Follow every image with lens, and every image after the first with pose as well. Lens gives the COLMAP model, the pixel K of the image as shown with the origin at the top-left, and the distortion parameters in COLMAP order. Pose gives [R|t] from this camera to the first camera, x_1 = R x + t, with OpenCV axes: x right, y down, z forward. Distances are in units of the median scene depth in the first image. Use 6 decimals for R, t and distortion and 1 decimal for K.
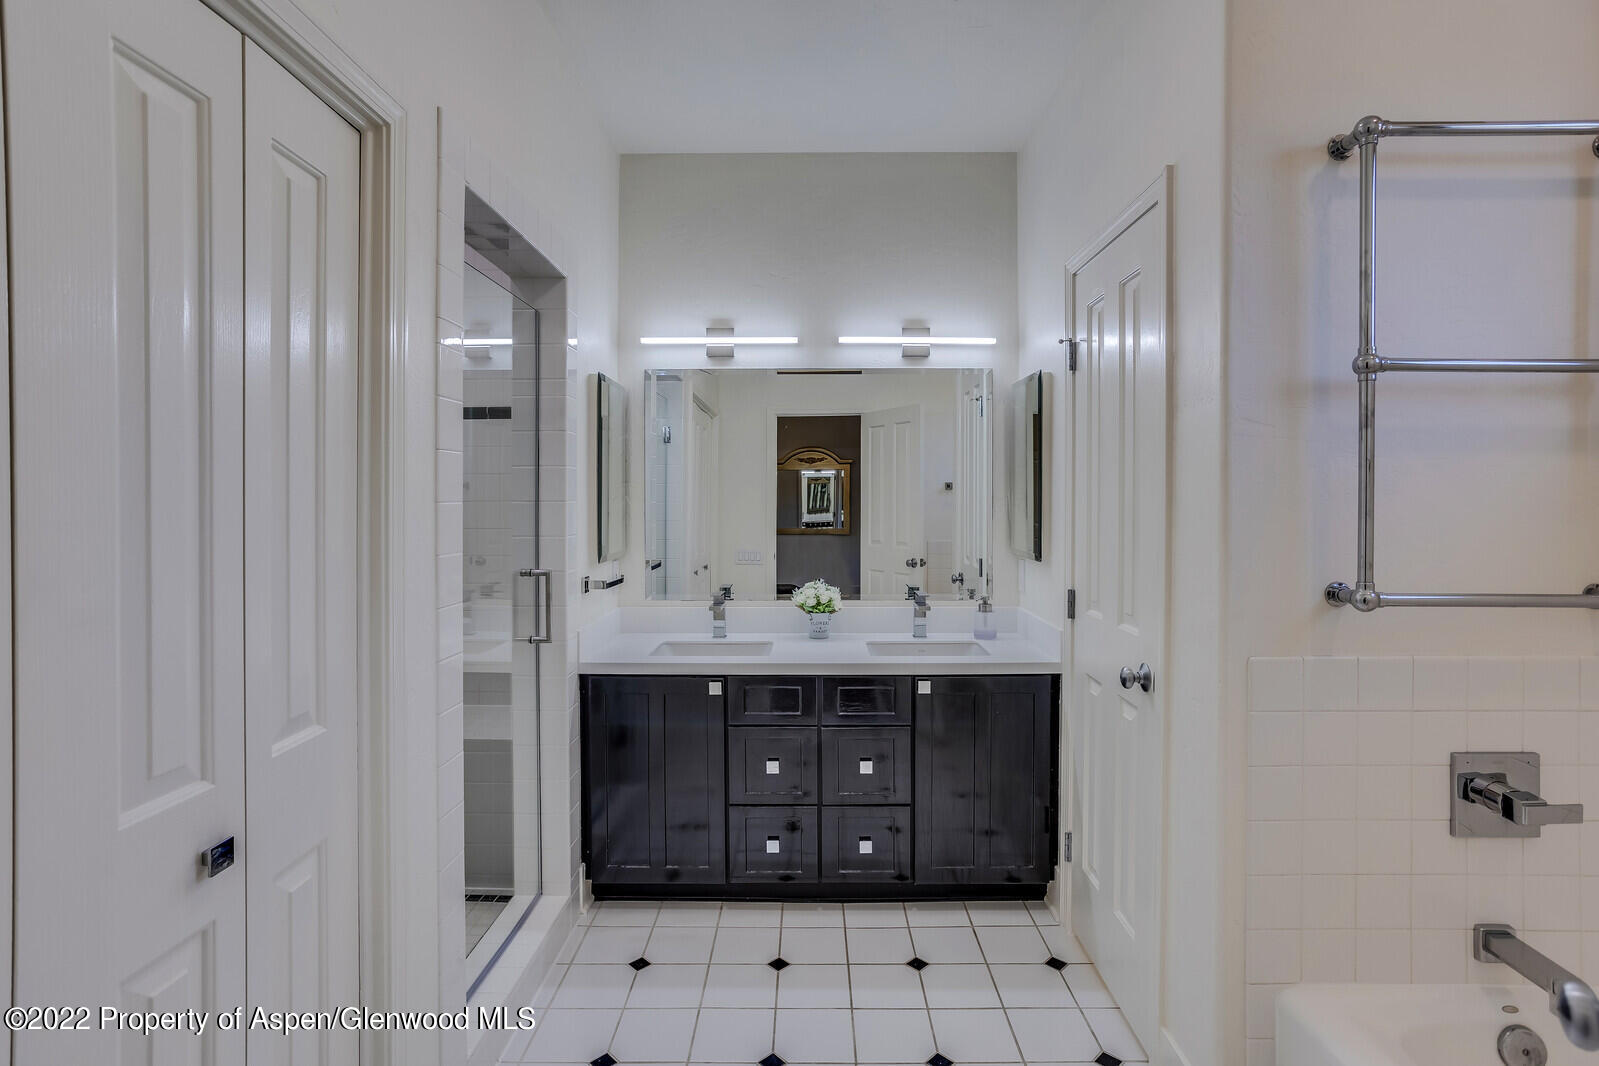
lens RADIAL K [[790.1, 0, 804.3], [0, 790.1, 533.3], [0, 0, 1]] dist [-0.046885, 0.032240]
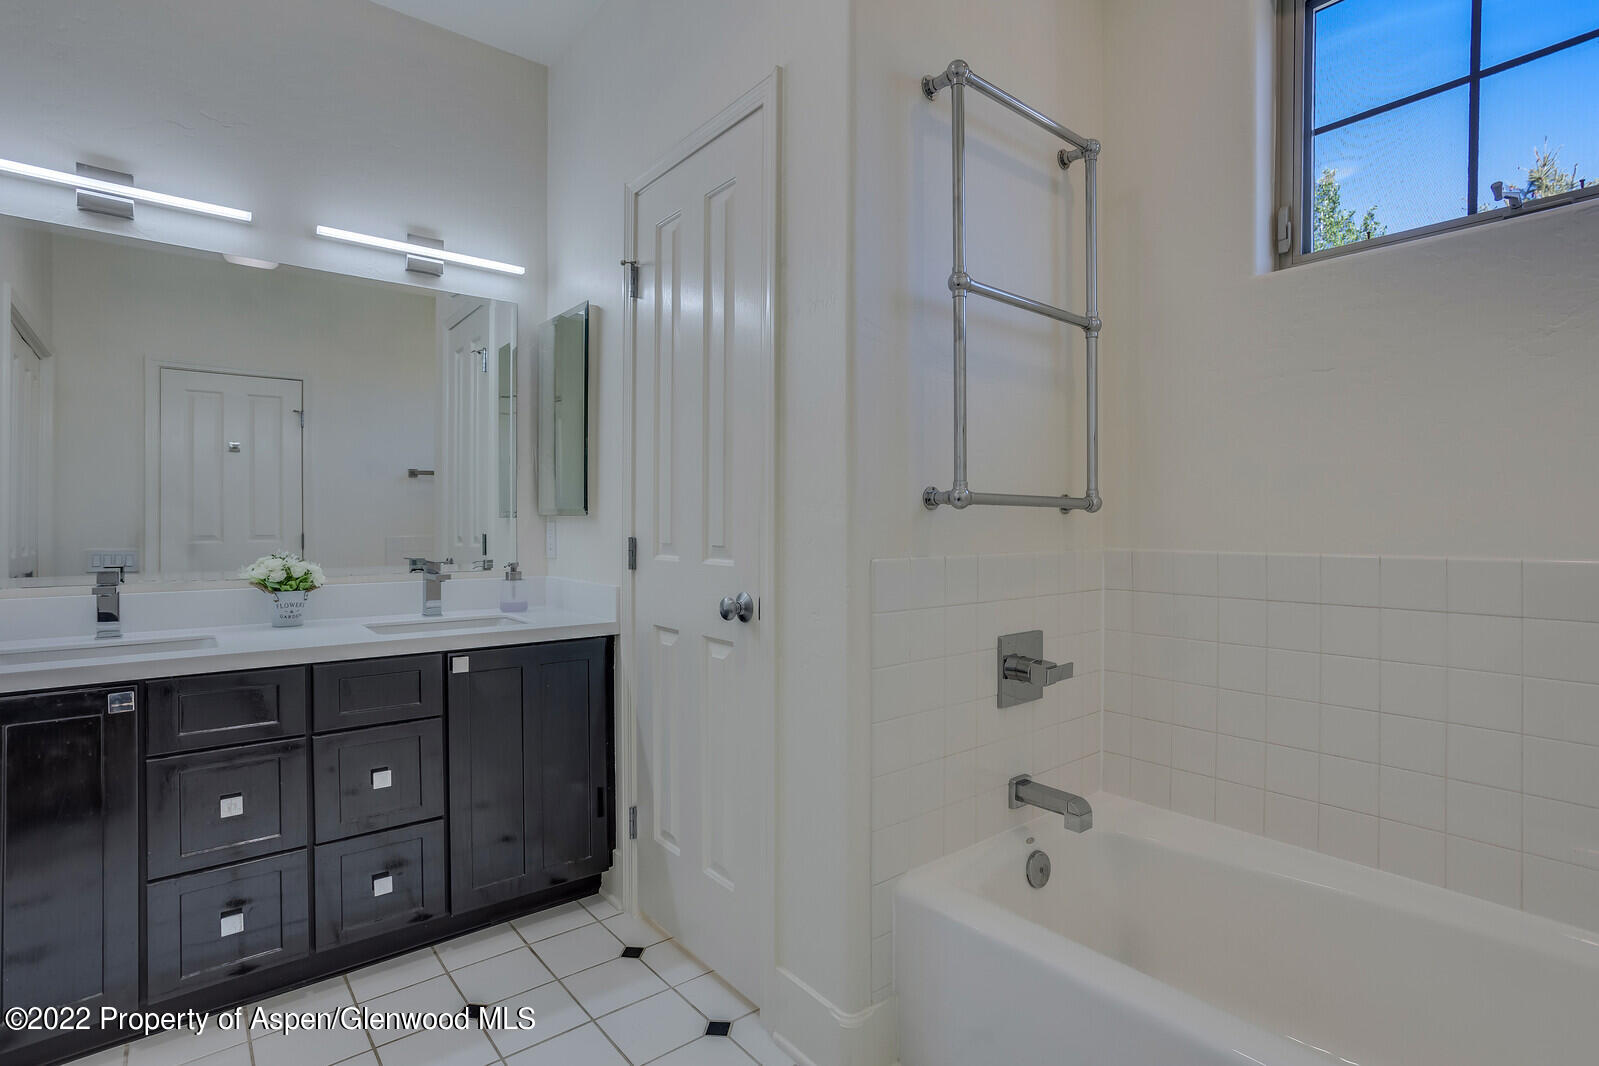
lens RADIAL K [[790.1, 0, 804.3], [0, 790.1, 533.3], [0, 0, 1]] dist [-0.046885, 0.032240]
pose [[0.773313, -0.007746, 0.633977, -0.085371], [0.021588, 0.999667, -0.014118, 0.082094], [-0.633657, 0.024604, 0.773223, 0.158853]]
